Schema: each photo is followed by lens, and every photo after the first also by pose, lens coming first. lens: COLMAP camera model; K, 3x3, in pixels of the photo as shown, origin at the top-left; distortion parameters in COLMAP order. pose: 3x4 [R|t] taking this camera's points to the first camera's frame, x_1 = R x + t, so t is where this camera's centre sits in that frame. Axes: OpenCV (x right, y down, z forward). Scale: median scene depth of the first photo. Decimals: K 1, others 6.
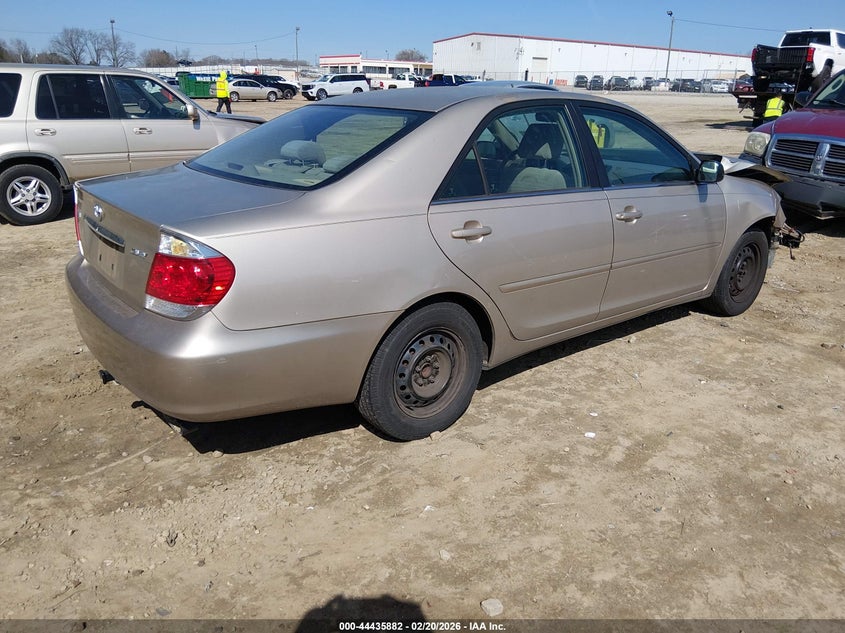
lens RADIAL K [[662.8, 0, 426.8], [0, 662.8, 316.3], [0, 0, 1]] dist [0.066844, -0.114127]
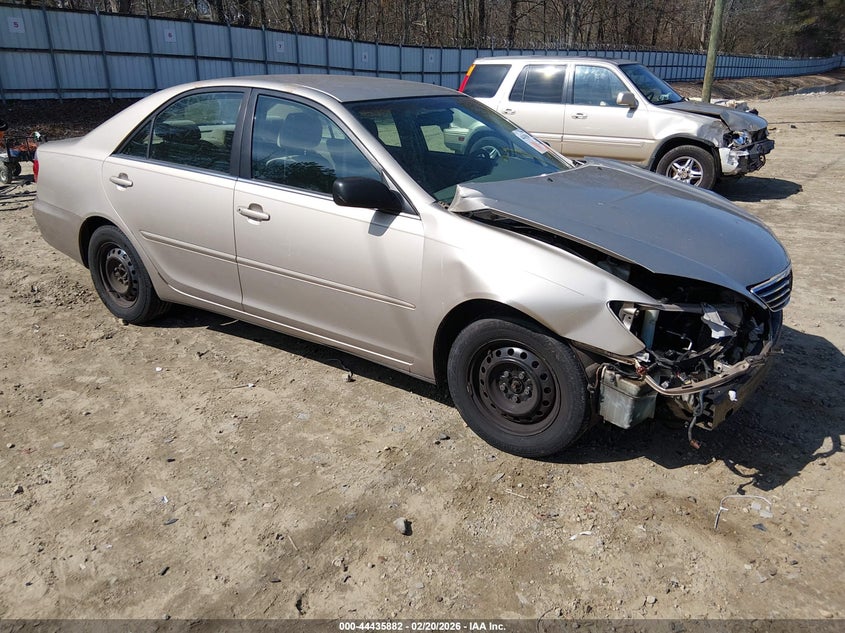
lens RADIAL K [[662.8, 0, 426.8], [0, 662.8, 316.3], [0, 0, 1]] dist [0.066844, -0.114127]
pose [[0.275659, 0.321968, -0.905731, 0.358491], [-0.304540, 0.922952, 0.235403, -0.089021], [0.911739, 0.210940, 0.352472, 0.259603]]
